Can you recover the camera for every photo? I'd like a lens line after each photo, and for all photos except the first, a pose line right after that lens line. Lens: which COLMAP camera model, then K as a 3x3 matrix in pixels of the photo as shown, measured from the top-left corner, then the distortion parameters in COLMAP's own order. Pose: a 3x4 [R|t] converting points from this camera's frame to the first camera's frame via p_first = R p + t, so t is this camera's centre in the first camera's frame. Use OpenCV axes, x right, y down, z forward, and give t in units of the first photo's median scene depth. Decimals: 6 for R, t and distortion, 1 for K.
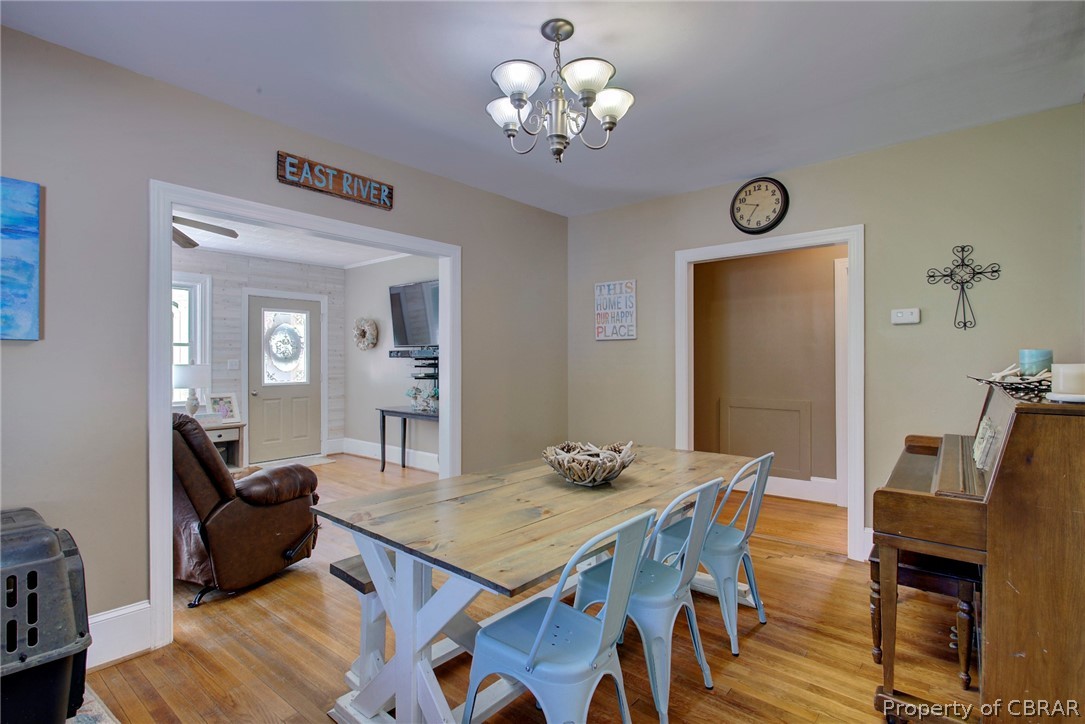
lens RADIAL K [[528.8, 0, 537.0], [0, 528.8, 358.0], [0, 0, 1]] dist [-0.001234, 0.000061]
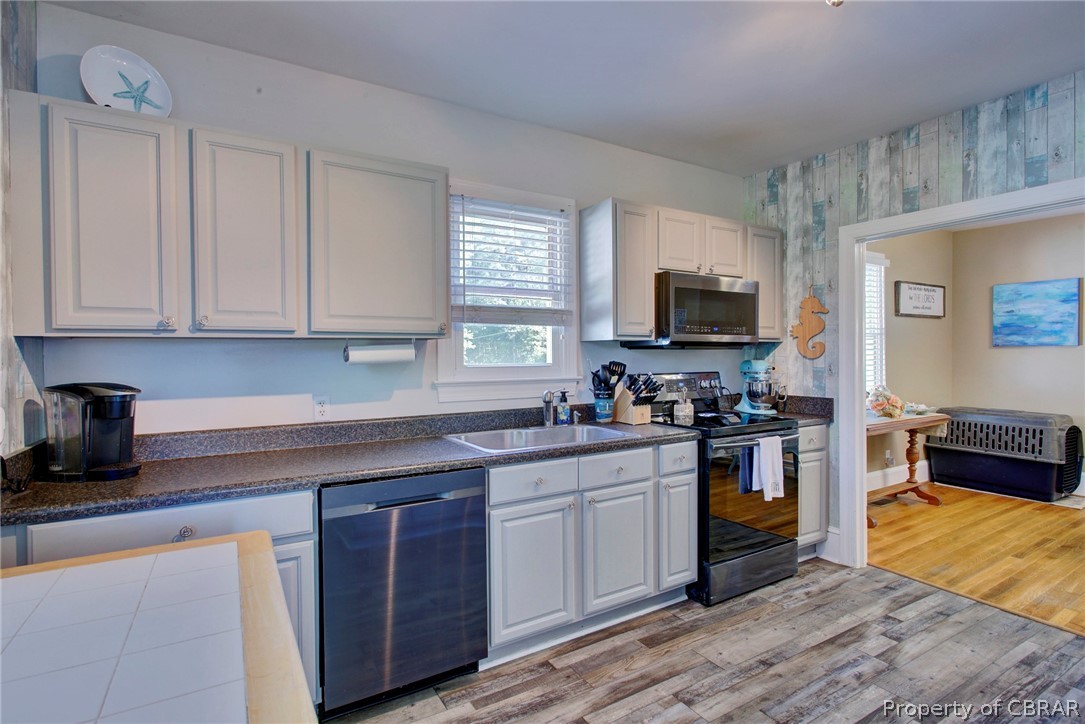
lens RADIAL K [[528.8, 0, 537.0], [0, 528.8, 358.0], [0, 0, 1]] dist [-0.001234, 0.000061]
pose [[-0.327958, 0.010682, -0.944632, 2.581115], [0.005687, 0.999940, 0.009333, -0.018221], [0.944675, -0.002311, -0.327999, -0.614837]]
